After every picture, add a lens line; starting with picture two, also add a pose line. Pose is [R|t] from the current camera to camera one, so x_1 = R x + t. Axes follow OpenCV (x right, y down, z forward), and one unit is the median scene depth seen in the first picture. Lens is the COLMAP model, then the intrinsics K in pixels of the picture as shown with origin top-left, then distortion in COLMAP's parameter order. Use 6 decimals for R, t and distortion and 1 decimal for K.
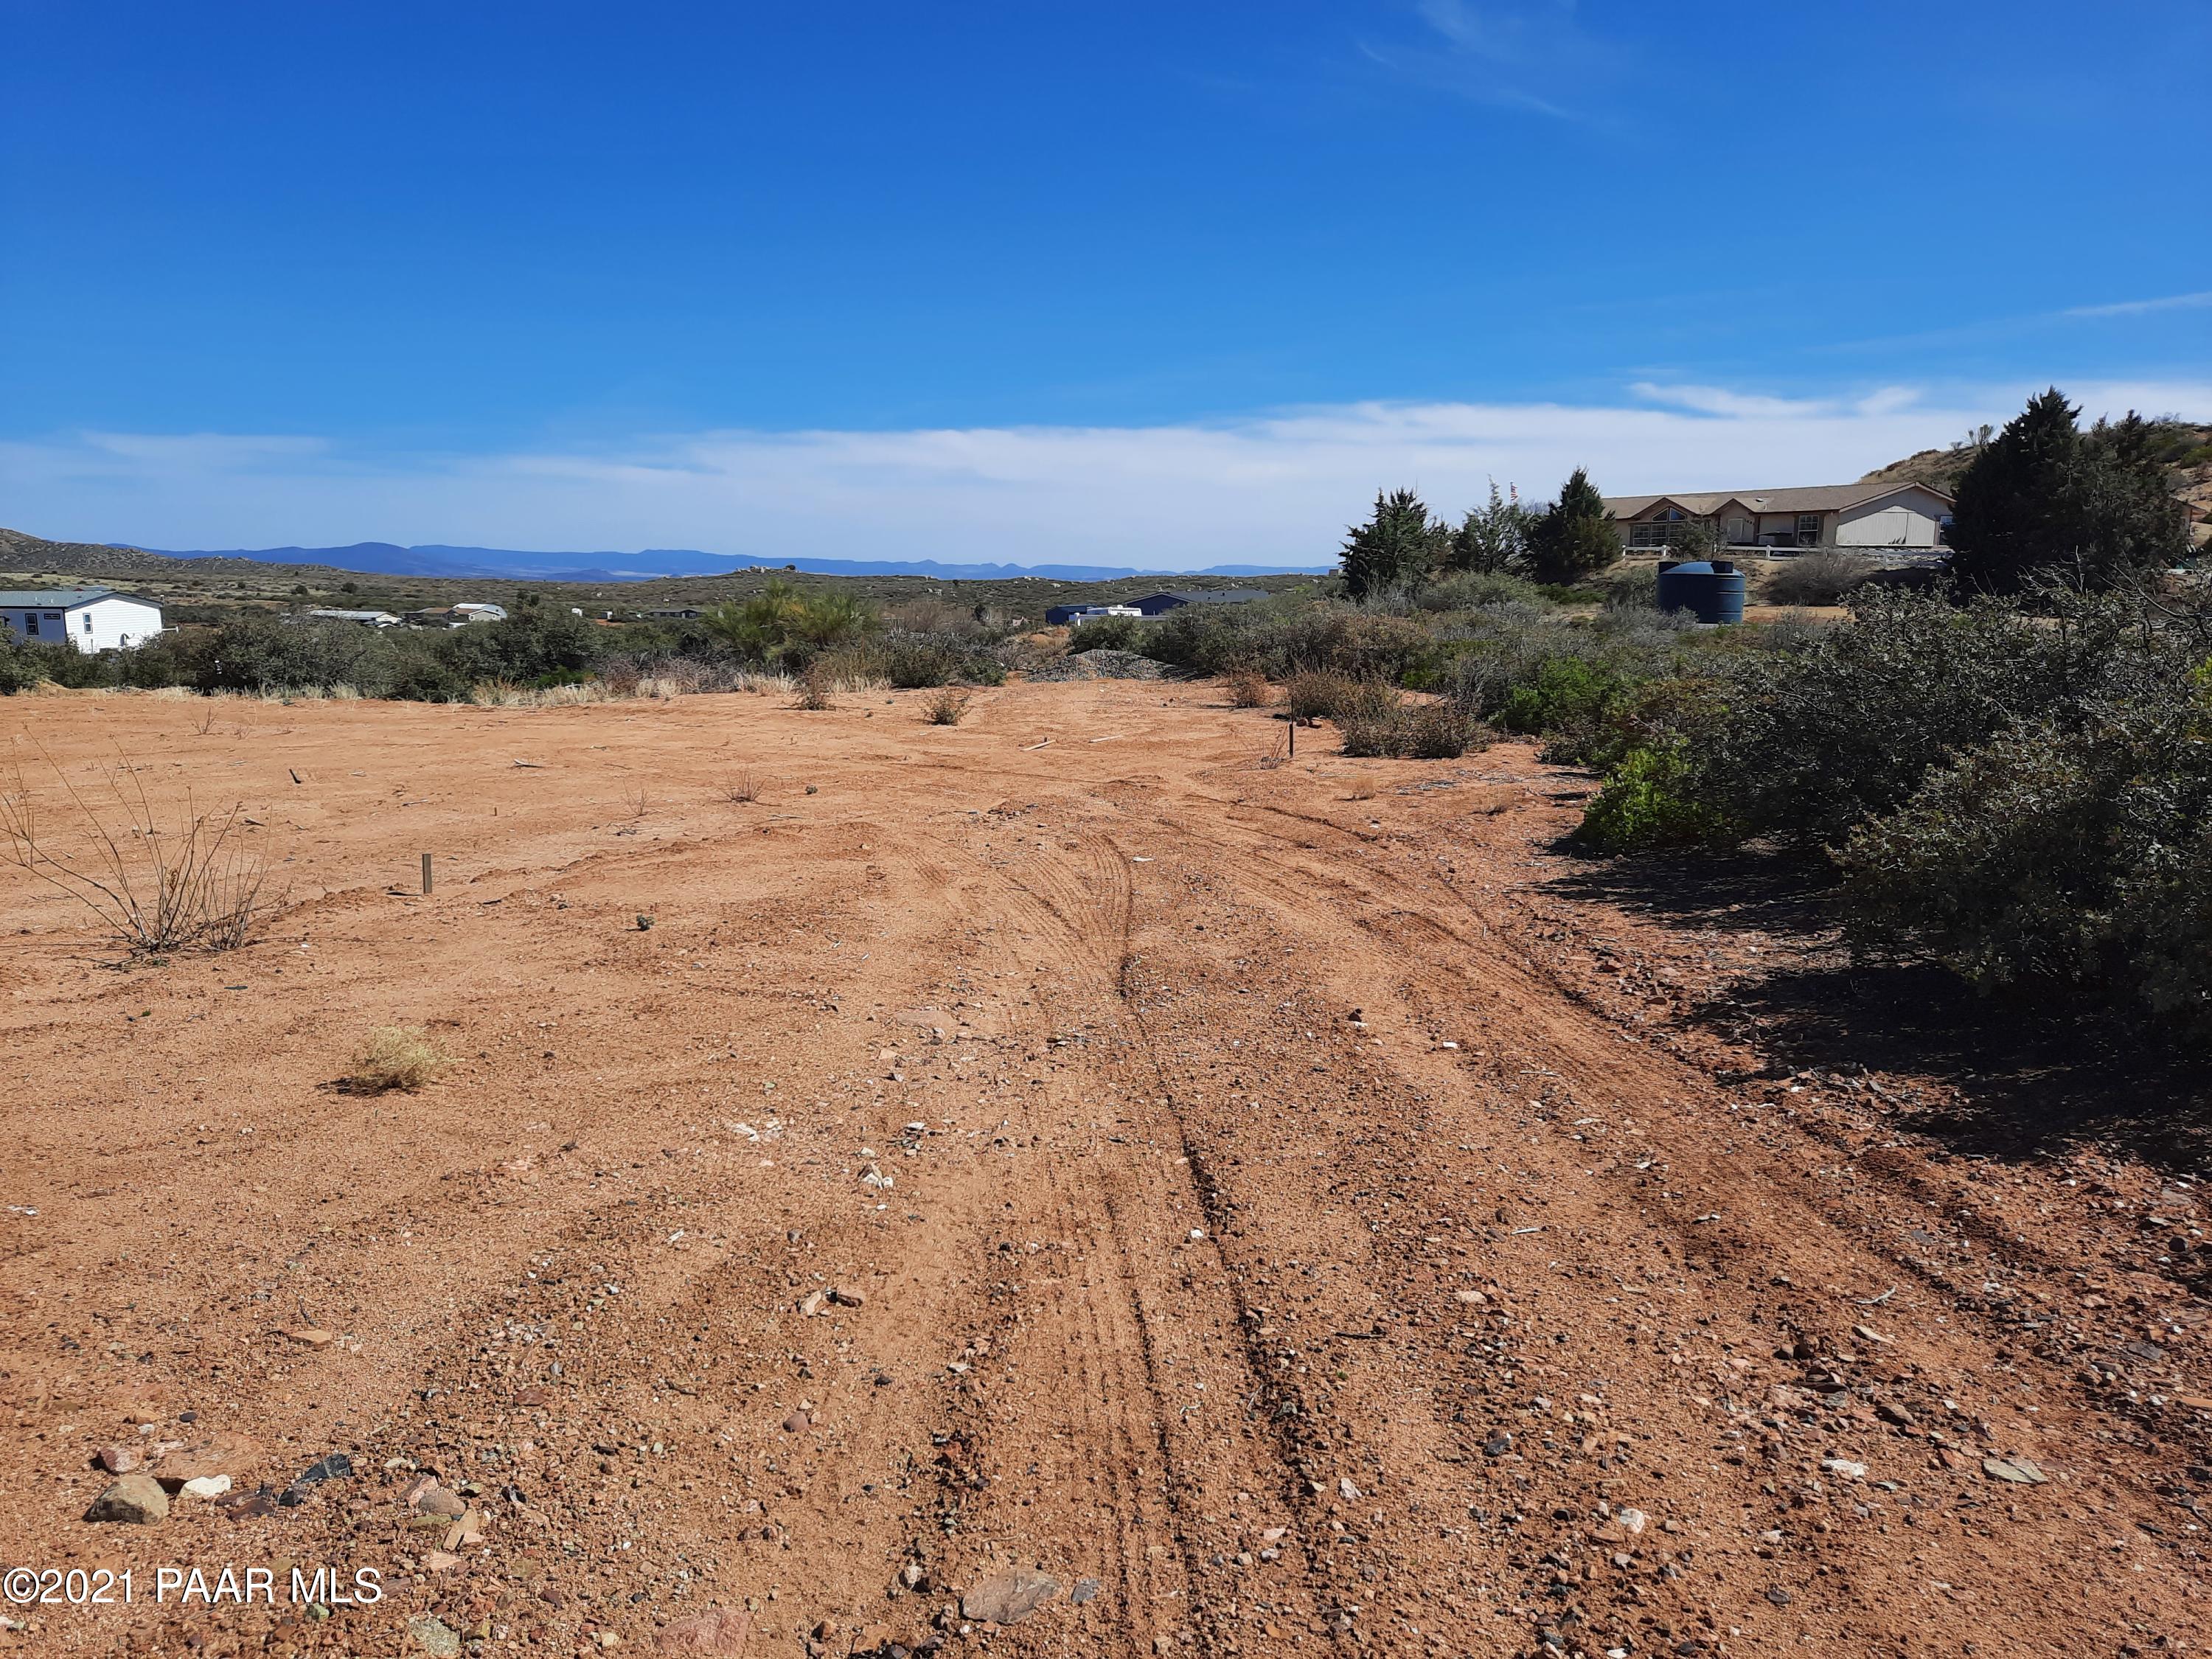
lens RADIAL K [[1601.2, 0, 1109.1], [0, 1601.2, 838.6], [0, 0, 1]] dist [0.039805, -0.023592]
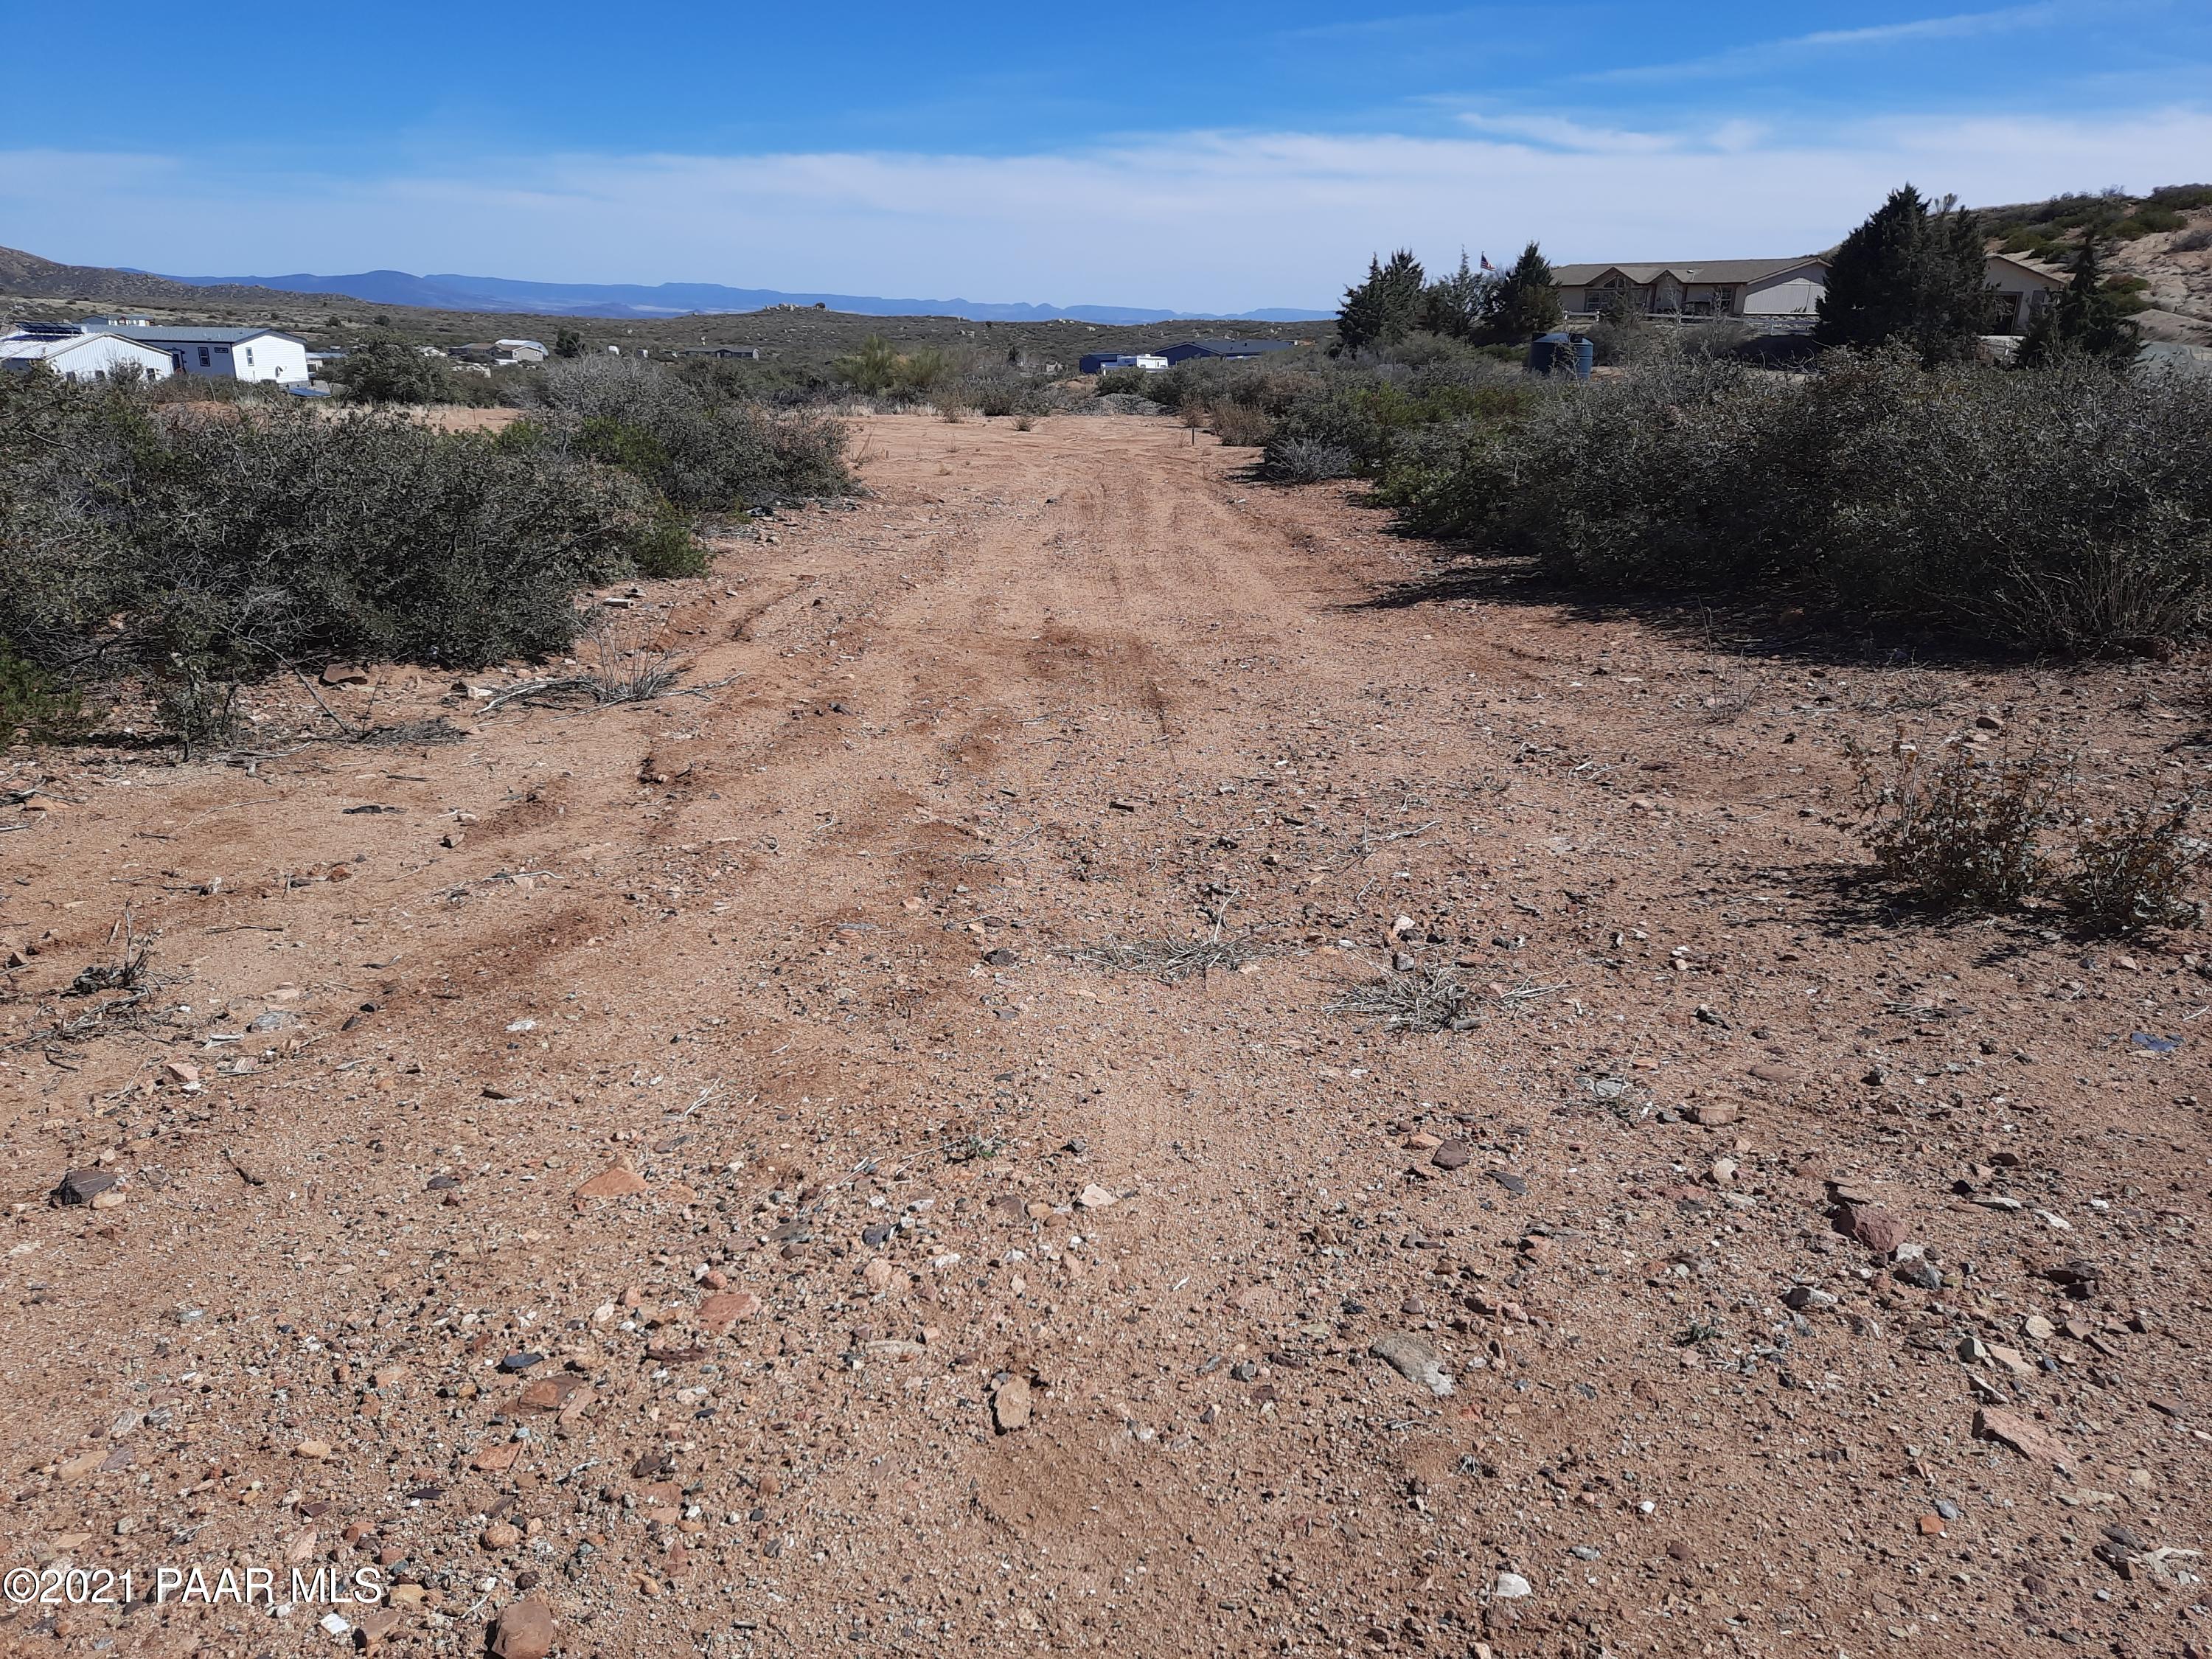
lens RADIAL K [[1601.2, 0, 1104.4], [0, 1601.2, 830.1], [0, 0, 1]] dist [0.039805, -0.023592]
pose [[0.999602, 0.020508, -0.019394, 0.004734], [-0.017470, 0.989194, 0.145570, 0.014338], [0.022170, -0.145174, 0.989158, -0.115769]]
